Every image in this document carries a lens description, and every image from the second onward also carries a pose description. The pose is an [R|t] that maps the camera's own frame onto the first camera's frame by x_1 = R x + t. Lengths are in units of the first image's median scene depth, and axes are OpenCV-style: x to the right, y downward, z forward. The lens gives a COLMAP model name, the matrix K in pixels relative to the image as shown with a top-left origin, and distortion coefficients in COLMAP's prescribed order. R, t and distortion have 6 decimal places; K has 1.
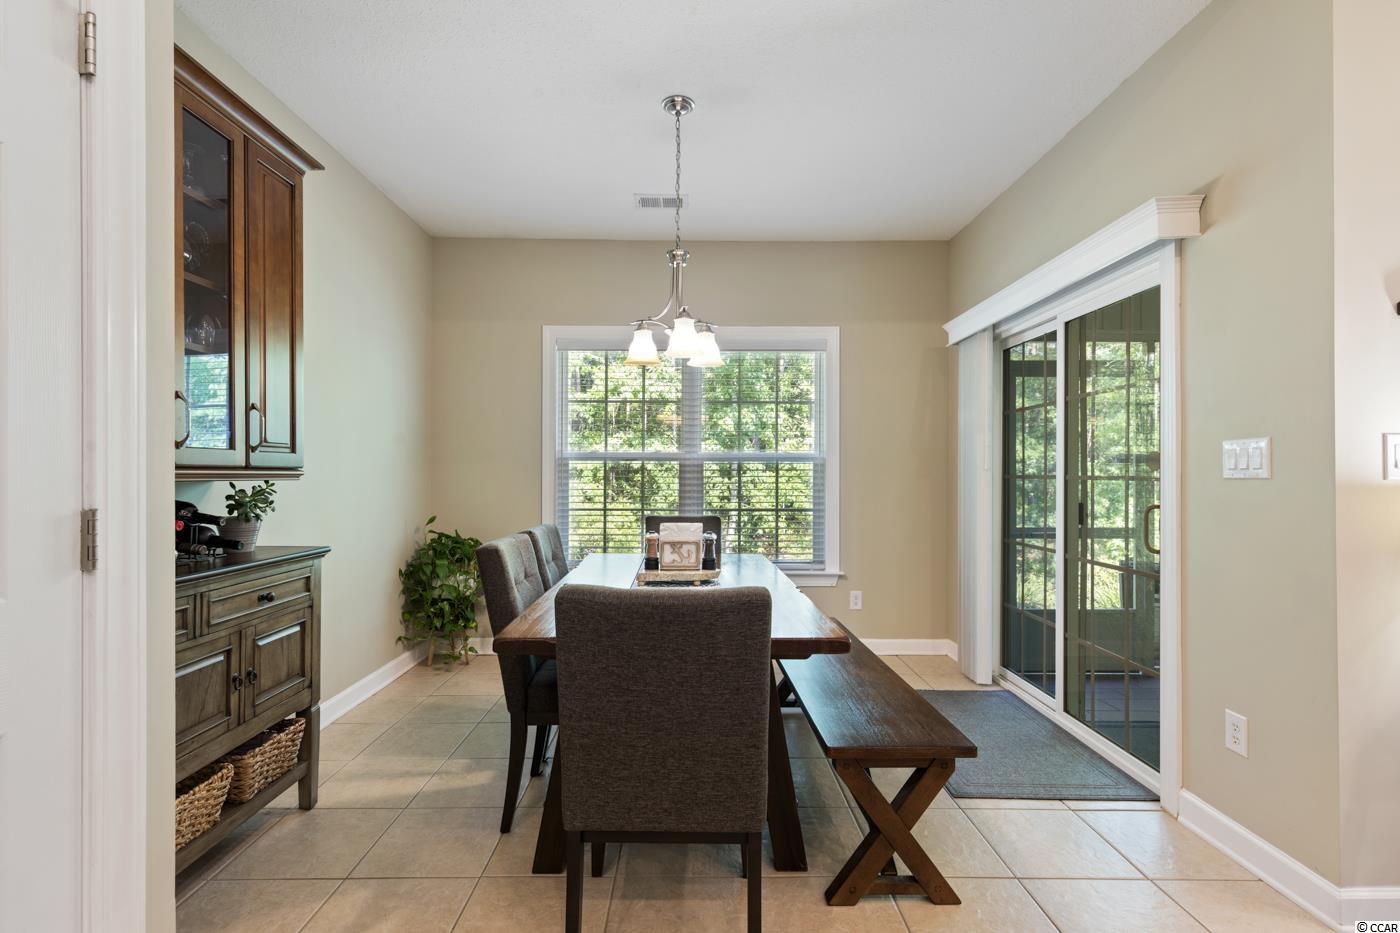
lens RADIAL K [[644.0, 0, 703.7], [0, 644.0, 471.7], [0, 0, 1]] dist [0.005521, -0.000235]
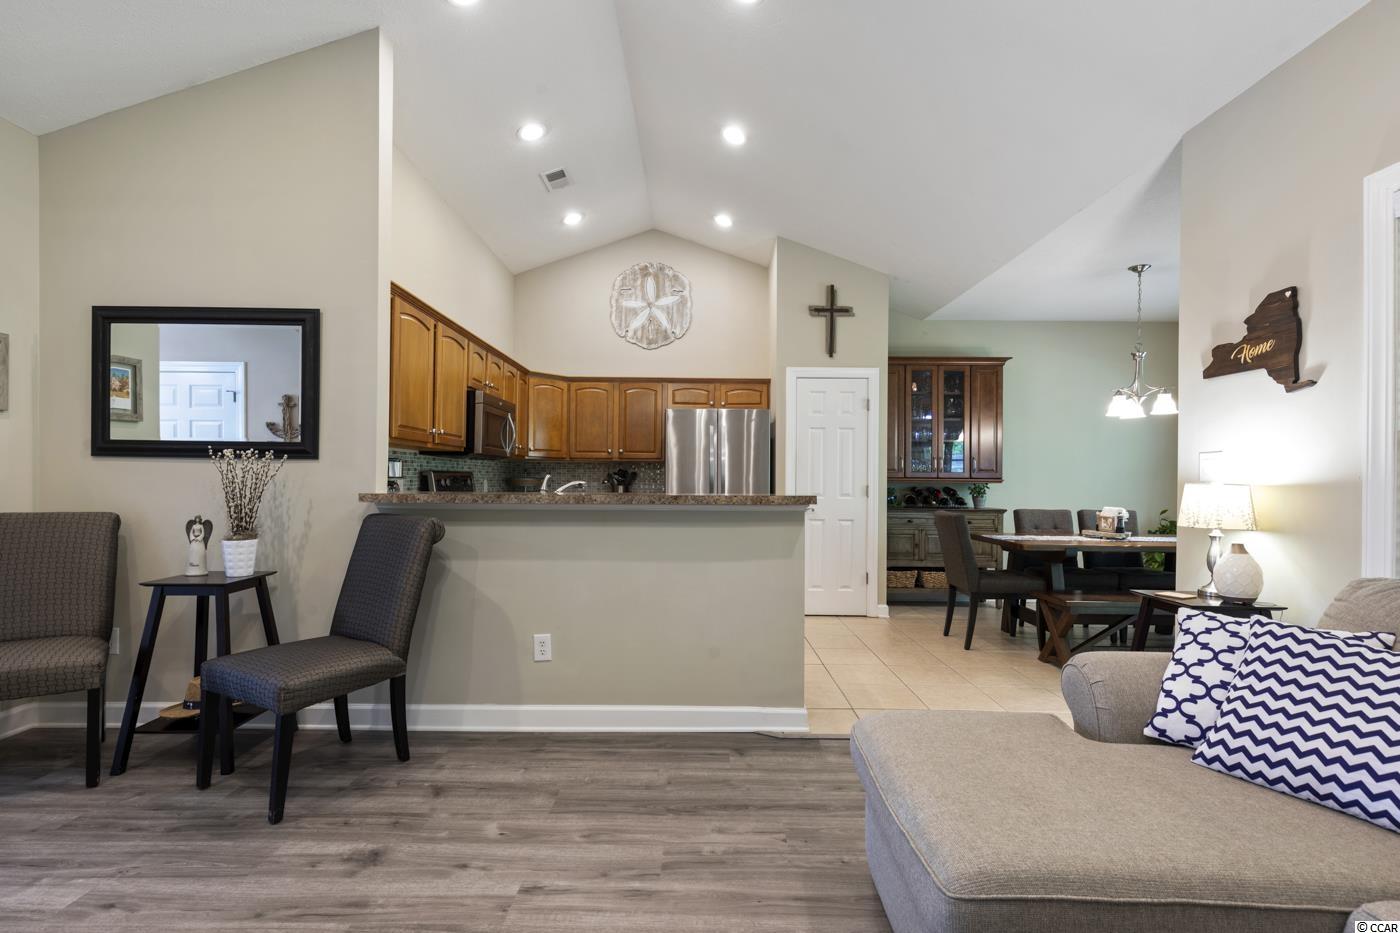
lens RADIAL K [[644.0, 0, 699.3], [0, 644.0, 483.9], [0, 0, 1]] dist [0.005521, -0.000235]
pose [[-0.001577, 0.005591, -0.999983, 2.163469], [-0.000393, 0.999984, 0.005591, 0.003752], [0.999999, 0.000401, -0.001575, -0.224865]]
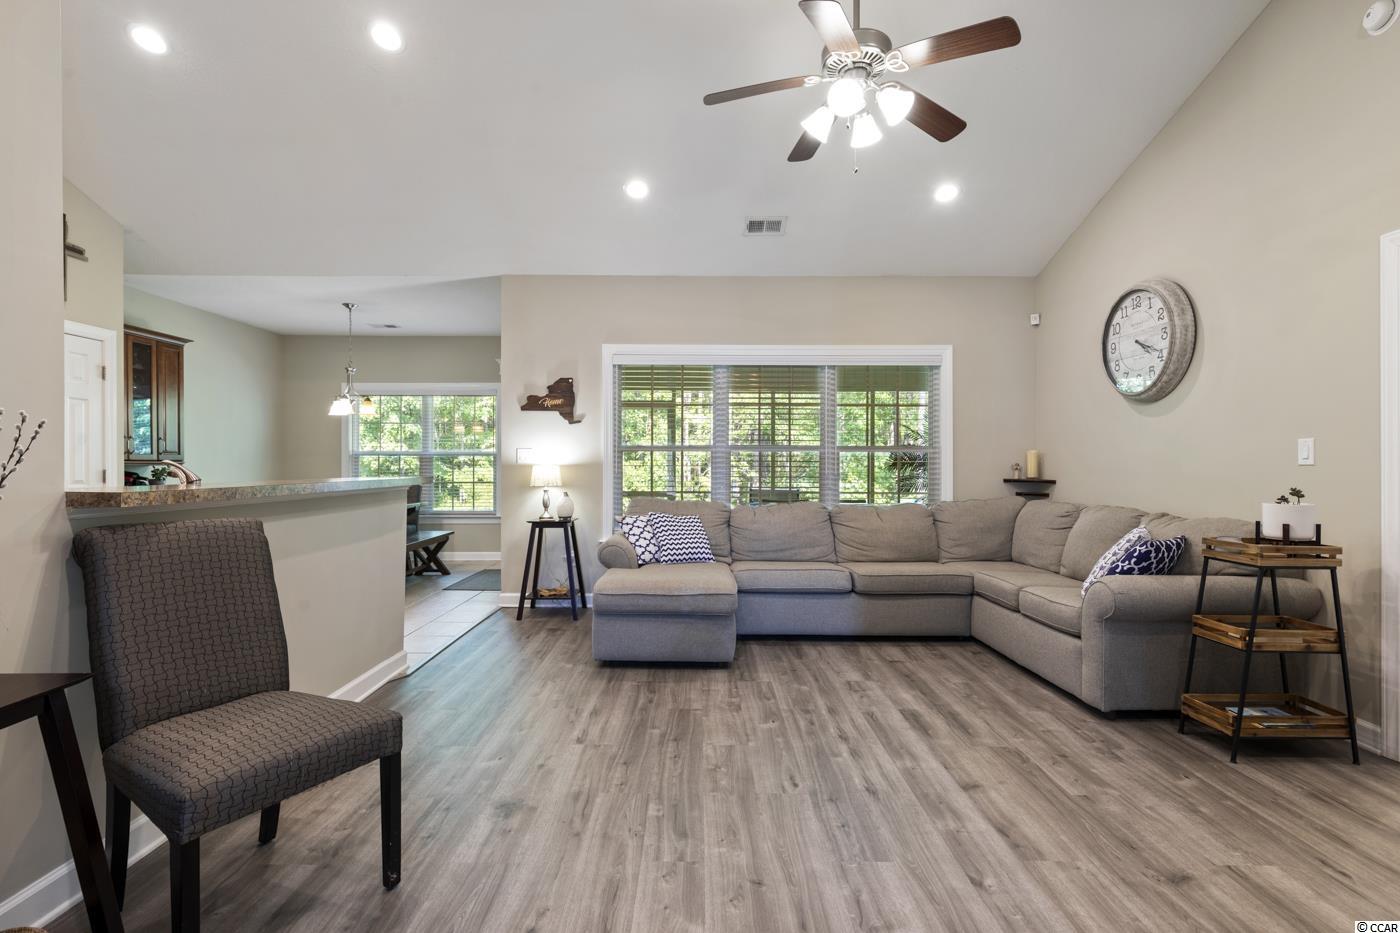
lens RADIAL K [[644.0, 0, 688.5], [0, 644.0, 462.8], [0, 0, 1]] dist [0.005521, -0.000235]
pose [[0.999904, 0.000412, -0.013823, 1.554149], [-0.000386, 0.999998, 0.001851, -0.002461], [0.013824, -0.001846, 0.999903, -1.683967]]
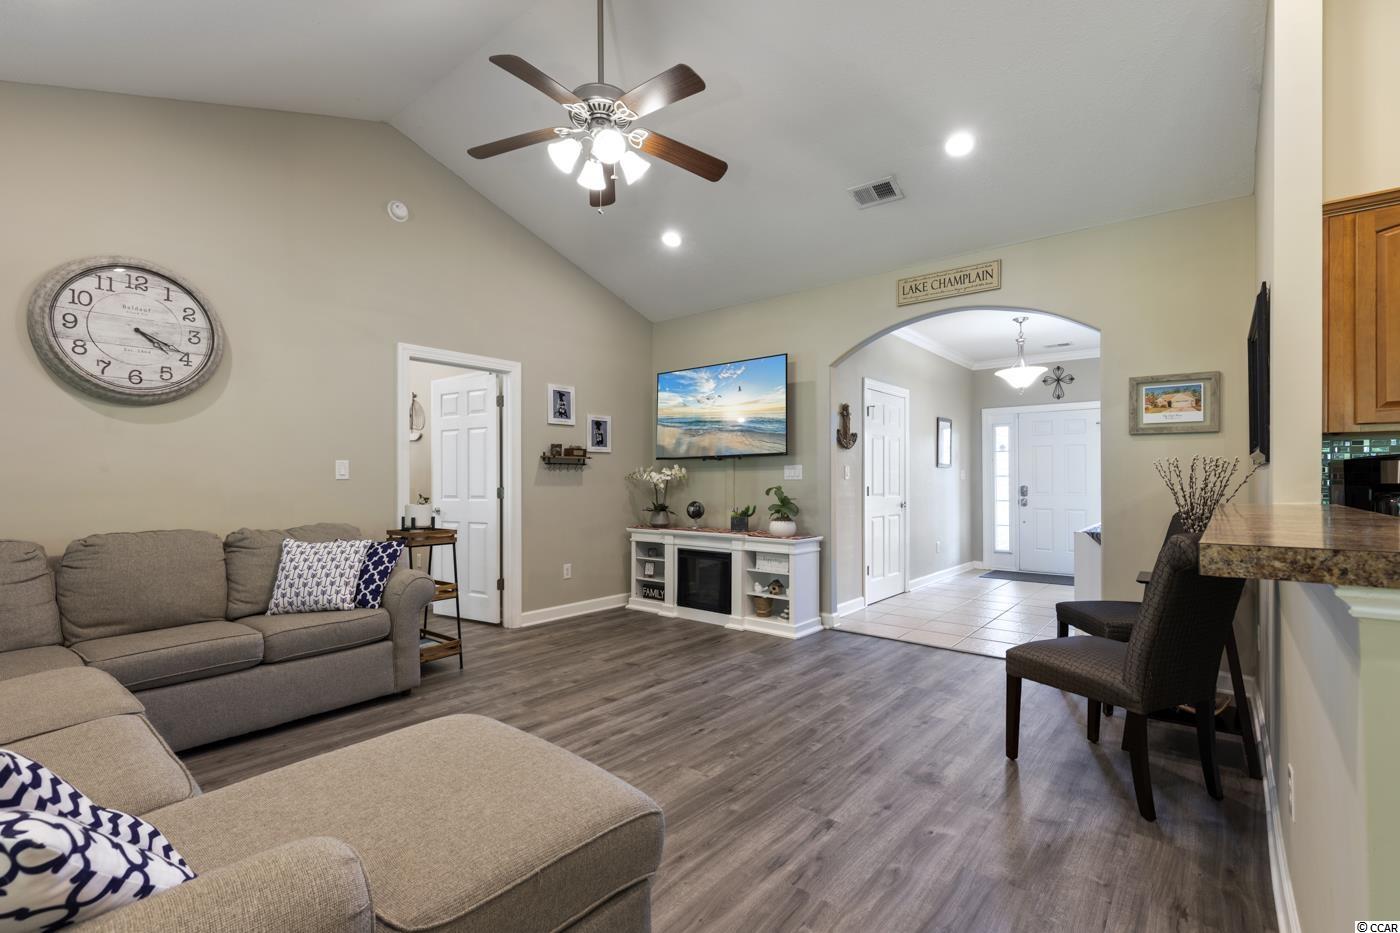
lens RADIAL K [[644.0, 0, 690.1], [0, 644.0, 477.2], [0, 0, 1]] dist [0.005521, -0.000235]
pose [[-0.765274, 0.000845, 0.643704, 0.846550], [-0.005353, 0.999956, -0.007677, 0.004861], [-0.643683, -0.009321, -0.765236, 0.467336]]
